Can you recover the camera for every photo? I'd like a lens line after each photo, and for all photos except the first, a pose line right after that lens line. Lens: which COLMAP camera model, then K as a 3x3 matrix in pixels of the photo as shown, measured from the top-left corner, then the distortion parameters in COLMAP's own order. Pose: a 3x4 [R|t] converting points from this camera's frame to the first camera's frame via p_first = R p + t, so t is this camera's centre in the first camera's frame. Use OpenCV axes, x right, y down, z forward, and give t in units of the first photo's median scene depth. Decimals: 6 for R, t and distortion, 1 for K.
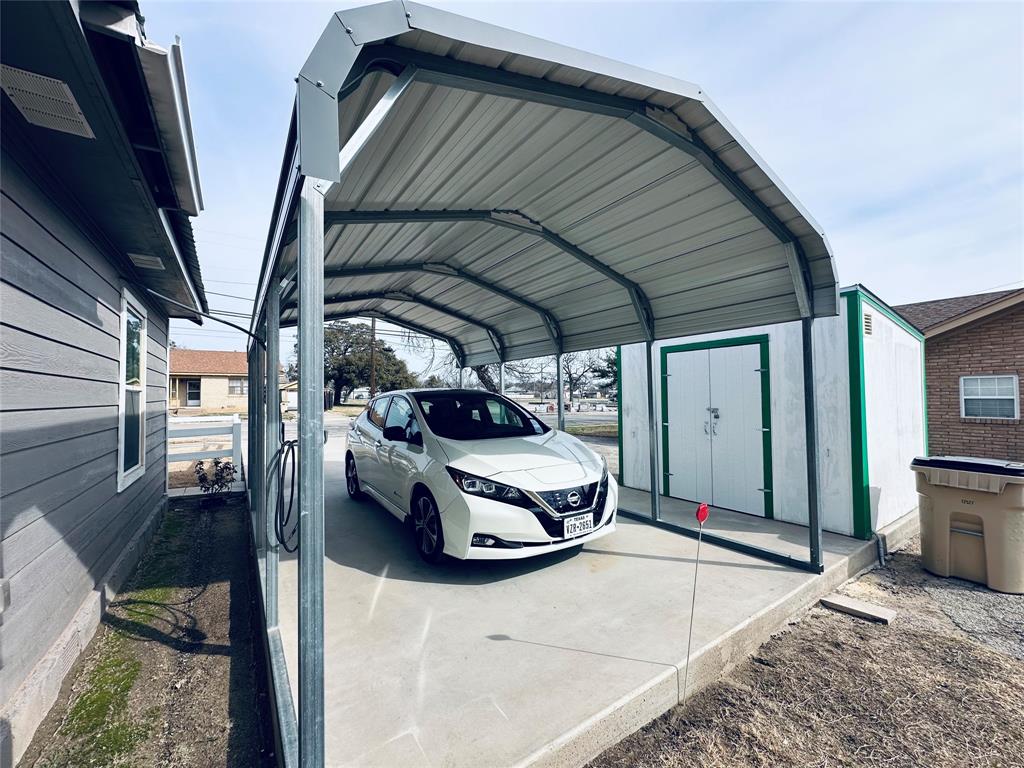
lens RADIAL K [[408.8, 0, 512.0], [0, 408.8, 384.0], [0, 0, 1]] dist [-0.003594, 0.000444]
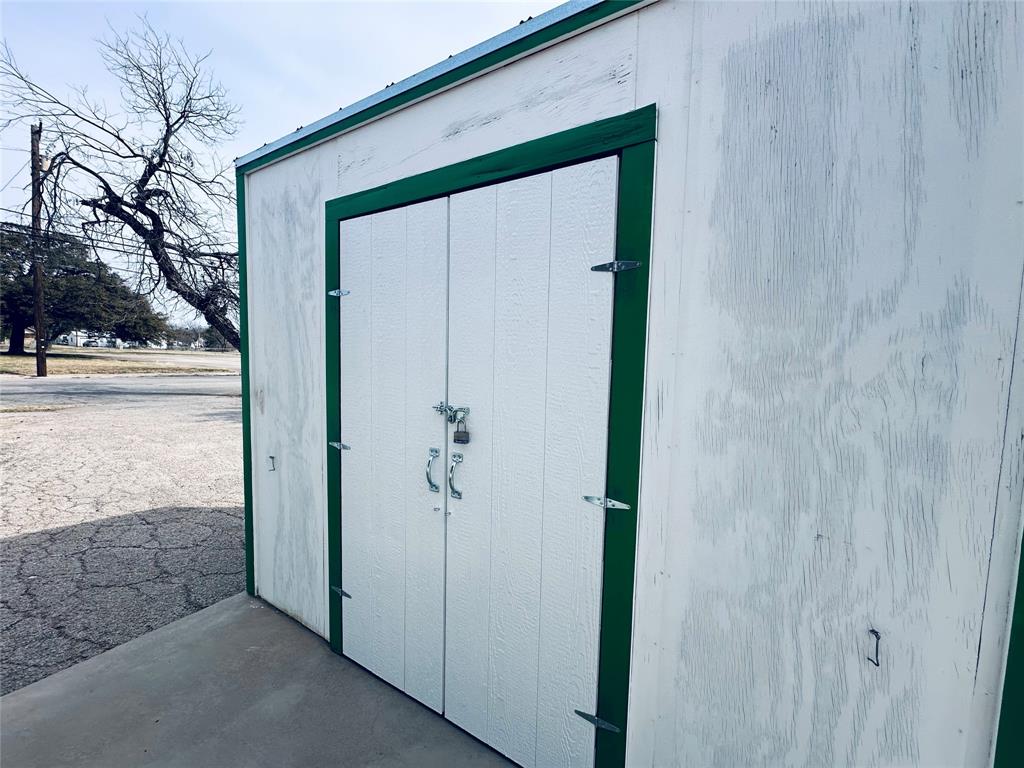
lens RADIAL K [[408.8, 0, 512.0], [0, 408.8, 384.0], [0, 0, 1]] dist [-0.003594, 0.000444]
pose [[0.913649, 0.004148, 0.406484, 0.458829], [-0.045802, 0.994631, 0.092799, 0.016427], [-0.403916, -0.103403, 0.908933, 0.804214]]
